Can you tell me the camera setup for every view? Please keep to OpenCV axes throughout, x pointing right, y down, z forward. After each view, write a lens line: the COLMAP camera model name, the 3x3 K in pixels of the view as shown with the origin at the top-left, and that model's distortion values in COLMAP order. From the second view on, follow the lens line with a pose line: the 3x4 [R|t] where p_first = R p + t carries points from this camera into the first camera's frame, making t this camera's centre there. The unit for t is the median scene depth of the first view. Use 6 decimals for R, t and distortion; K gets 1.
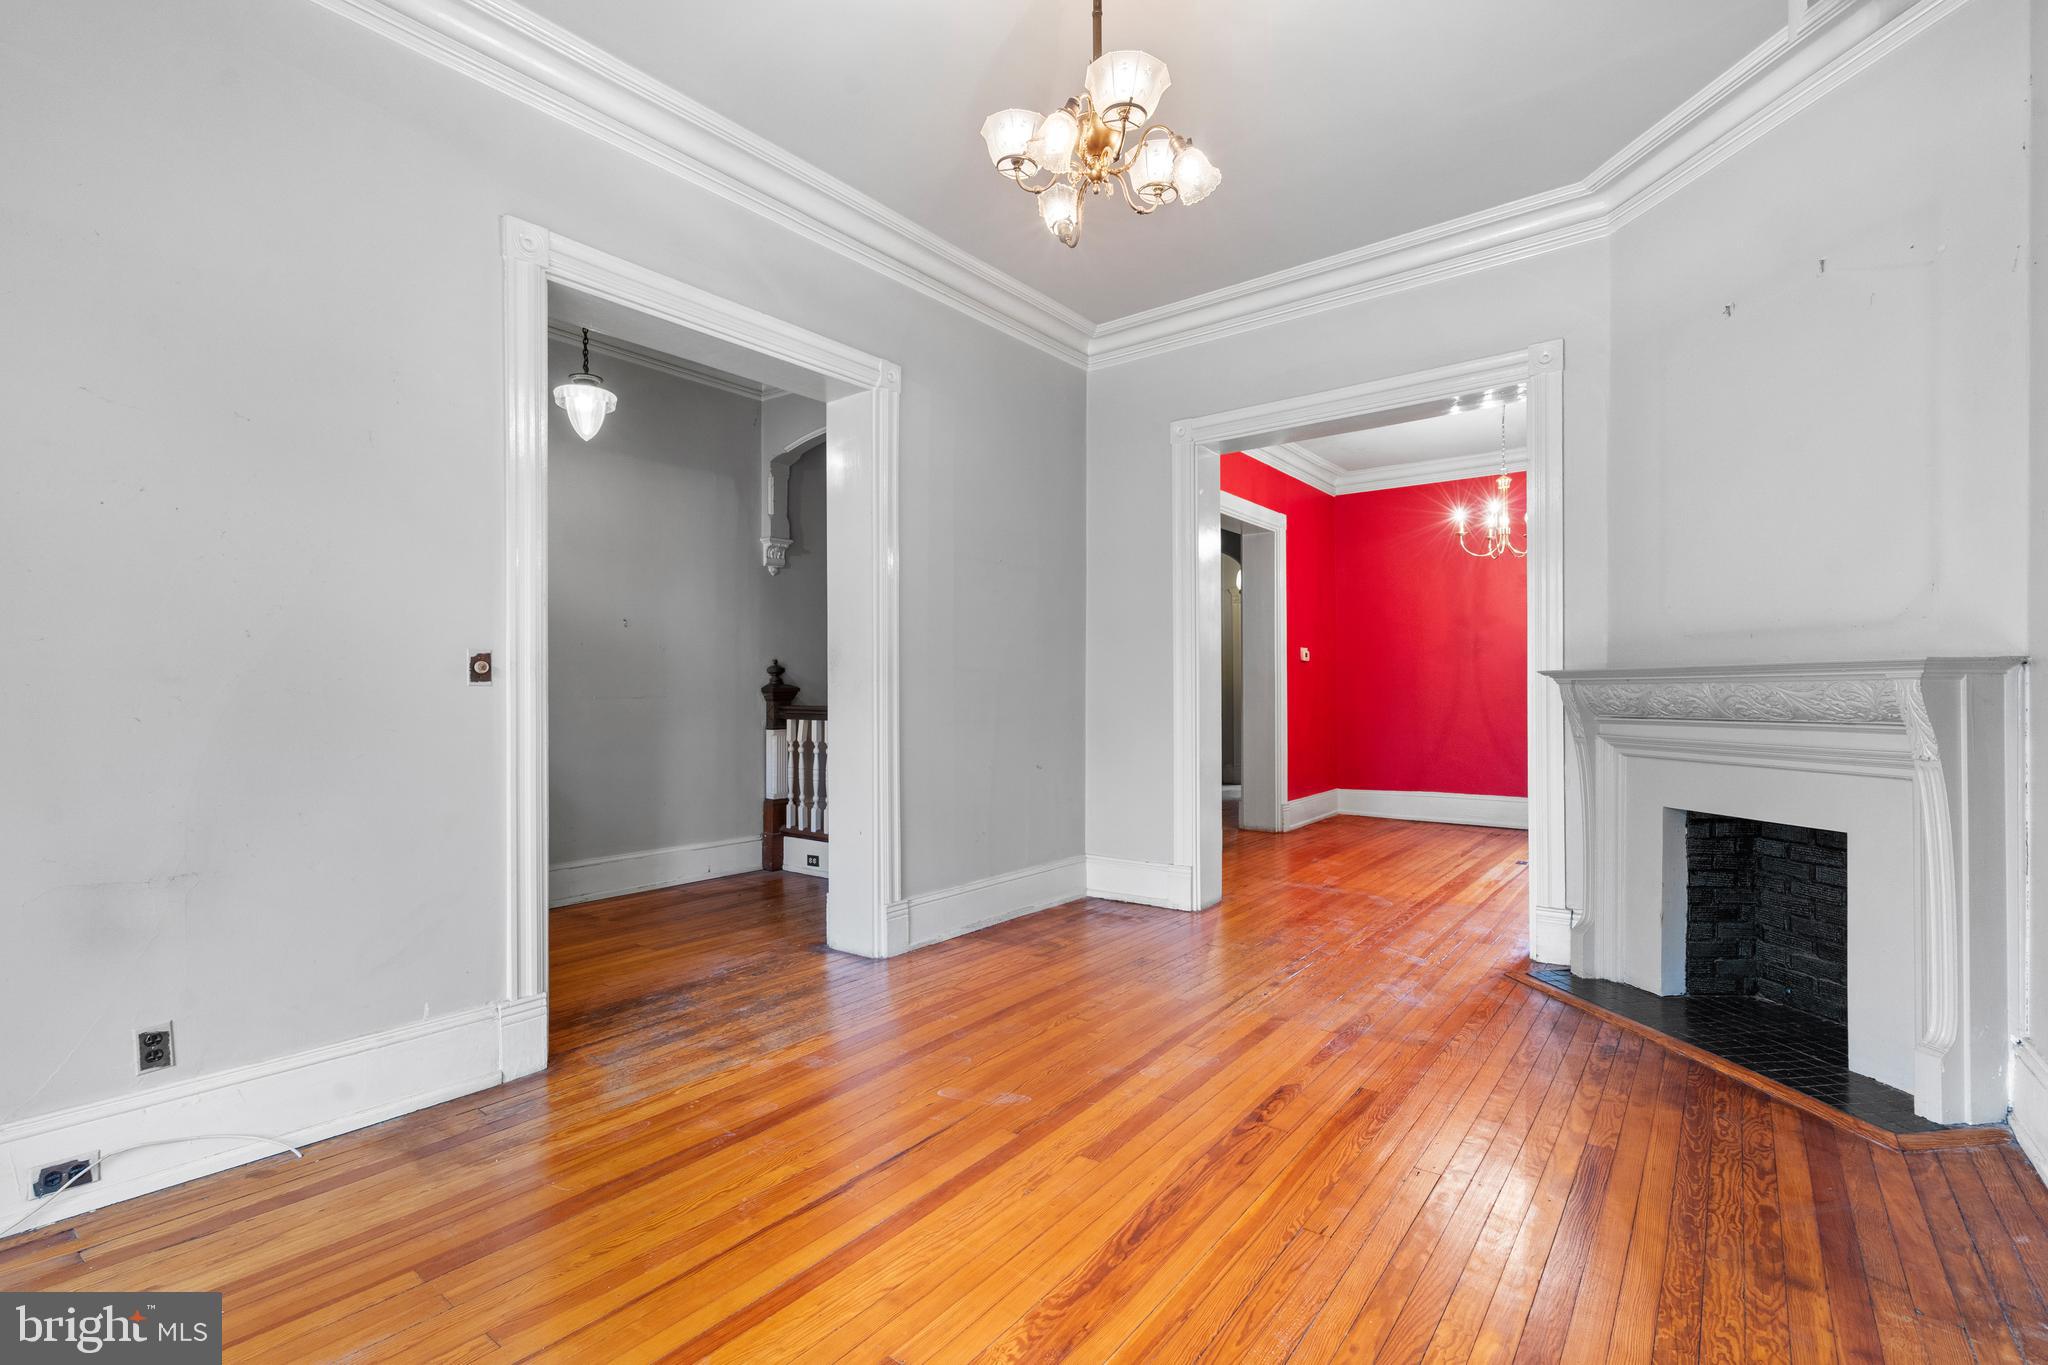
lens RADIAL K [[923.5, 0, 1017.2], [0, 923.5, 685.8], [0, 0, 1]] dist [-0.000832, 0.000318]
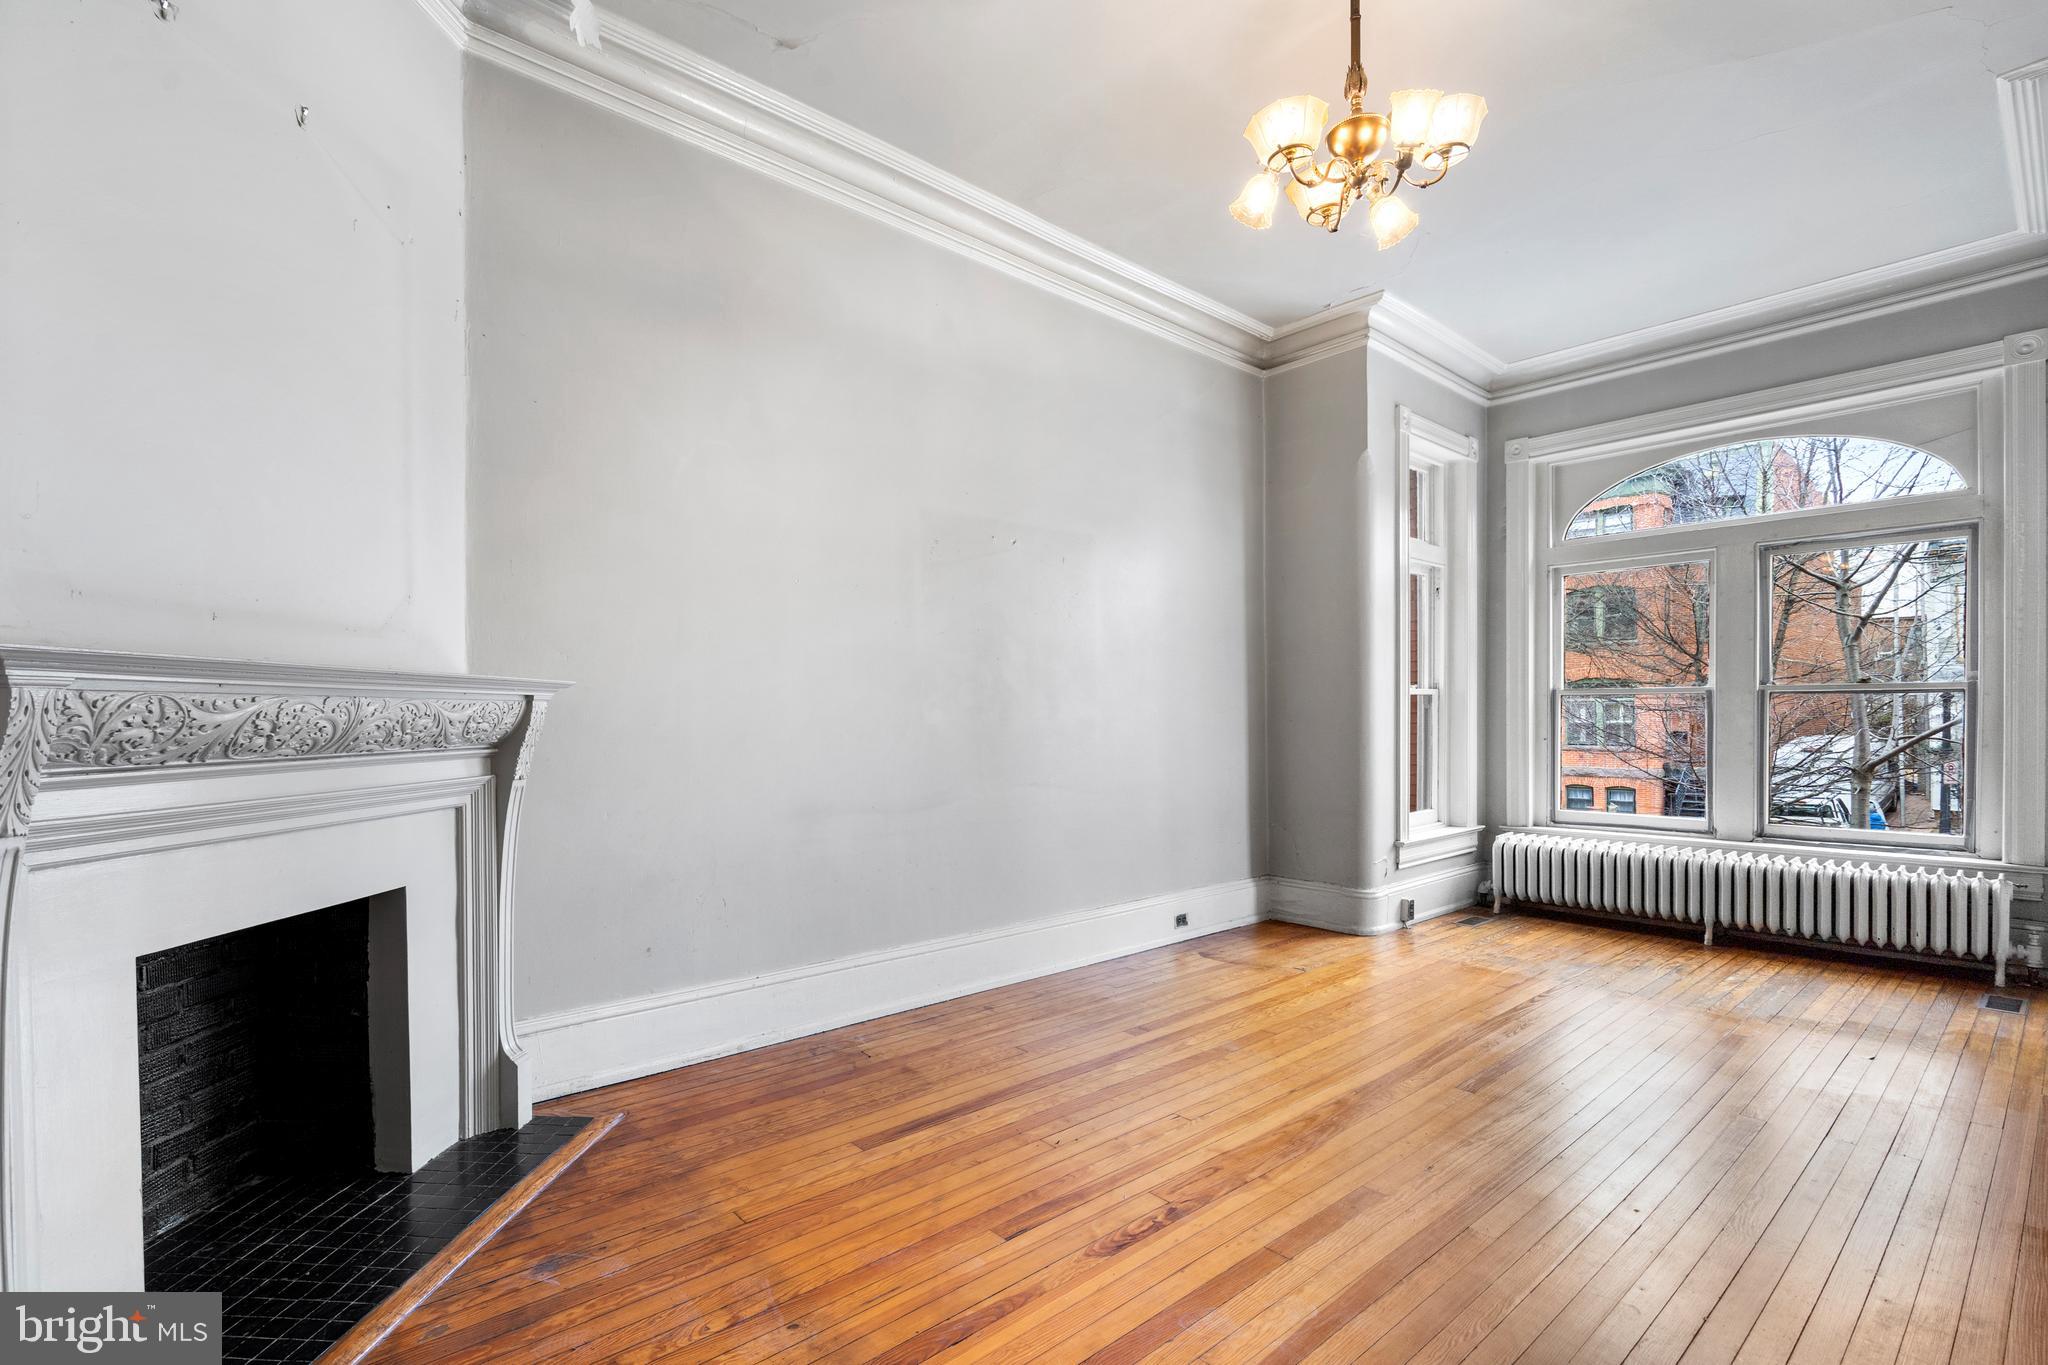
lens RADIAL K [[947.0, 0, 997.0], [0, 947.0, 717.4], [0, 0, 1]] dist [-0.006505, 0.000189]
pose [[-0.978924, 0.007591, 0.204083, 0.213764], [0.005914, 0.999944, -0.008828, 0.021516], [-0.204138, -0.007435, -0.978914, 1.681098]]
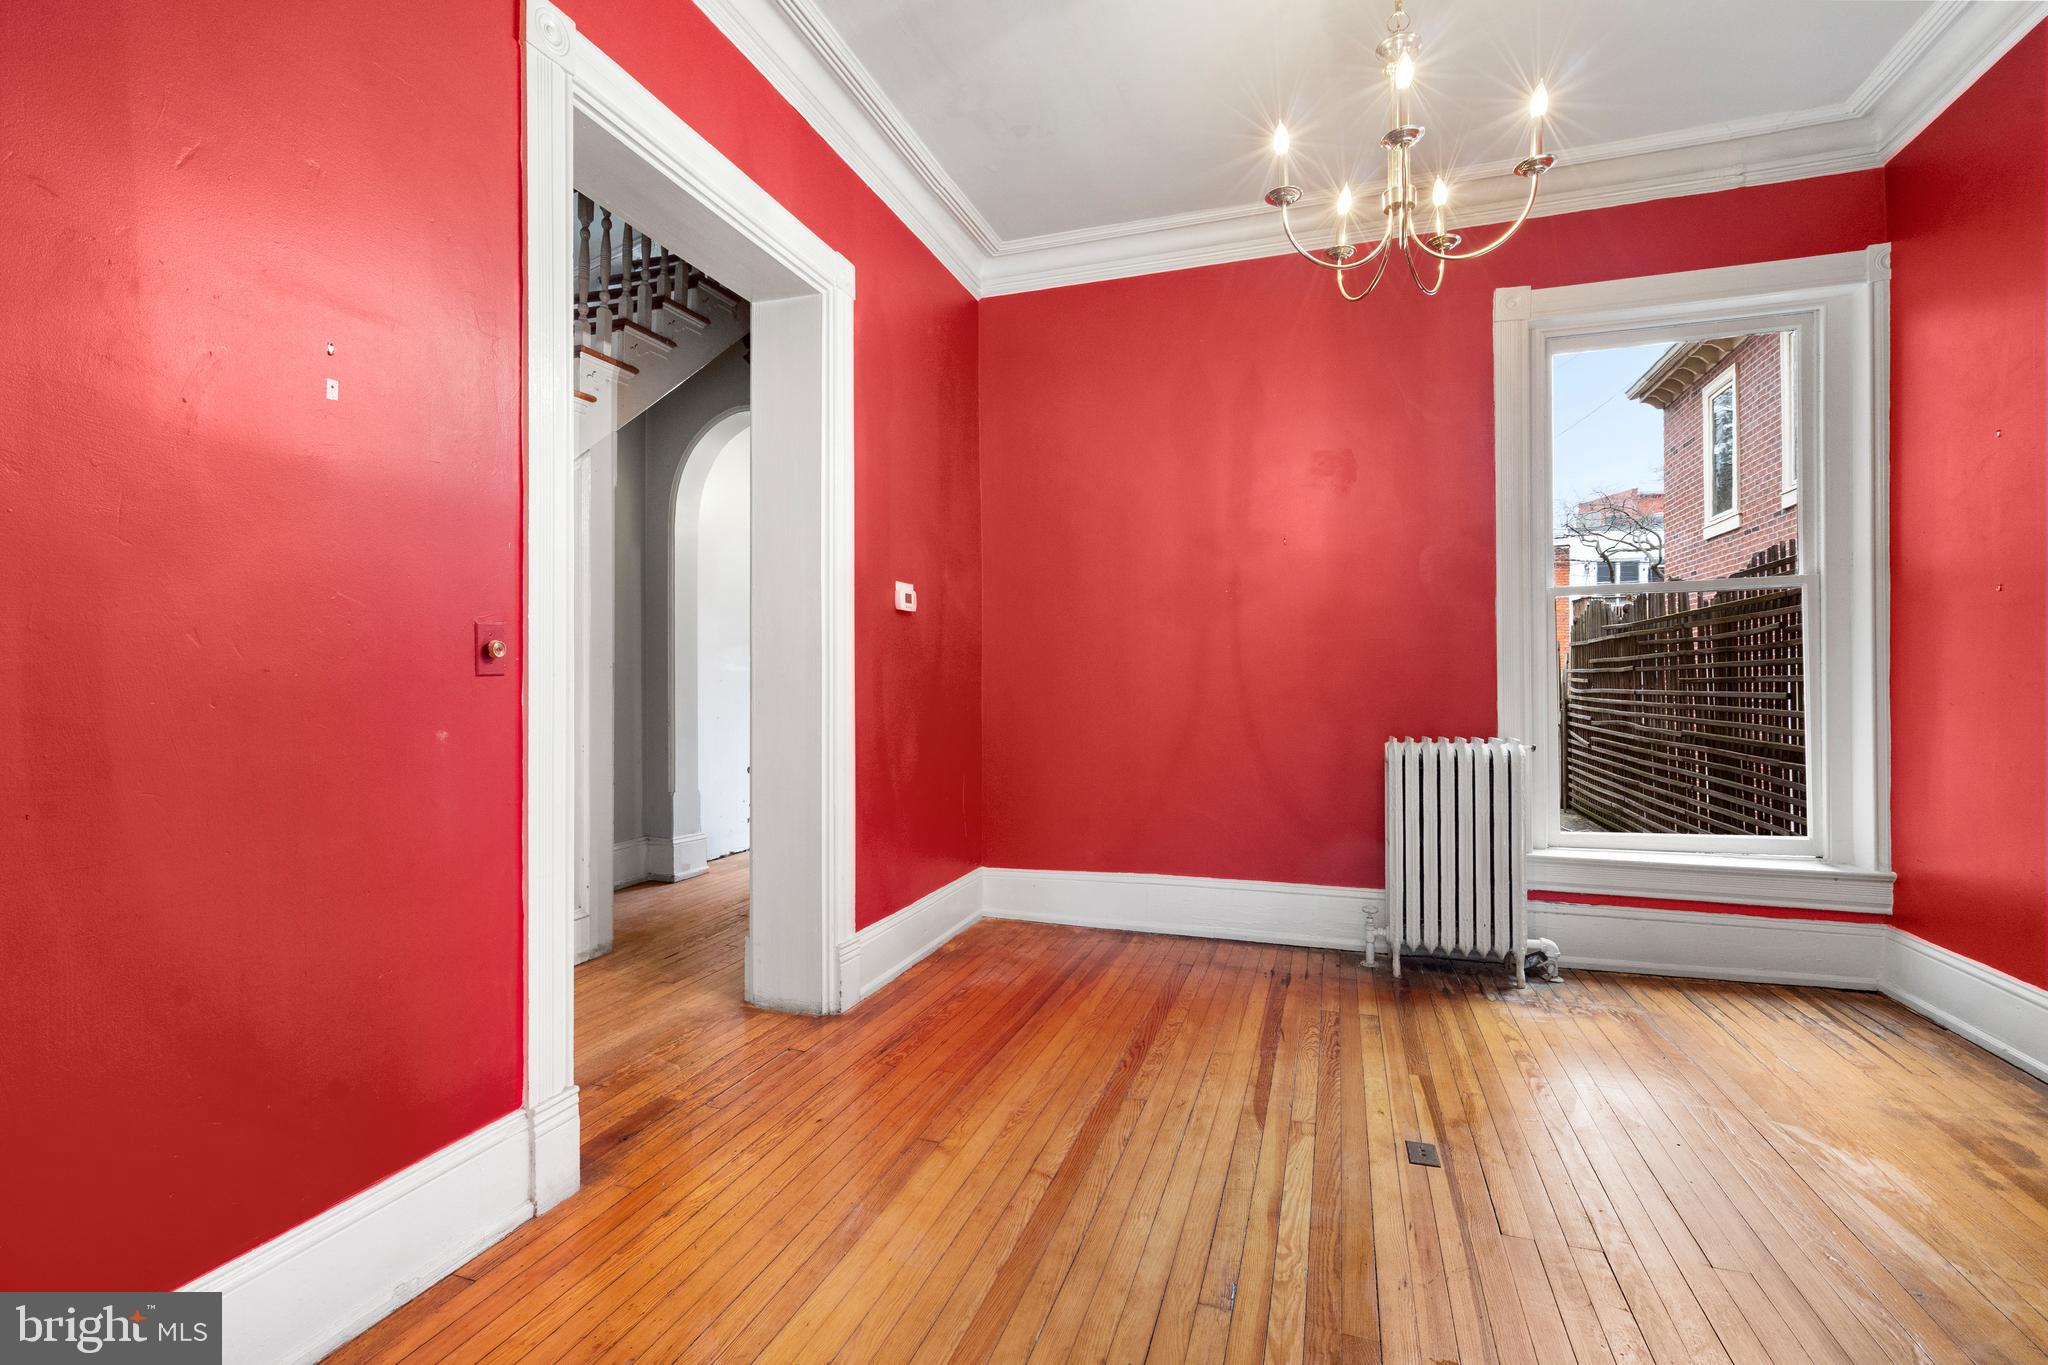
lens RADIAL K [[928.4, 0, 997.9], [0, 928.4, 685.7], [0, 0, 1]] dist [-0.002569, 0.000622]
pose [[0.953696, 0.000710, 0.300772, 0.626628], [-0.003879, 0.999943, 0.009939, 0.015129], [-0.300748, -0.010645, 0.953644, 1.580634]]
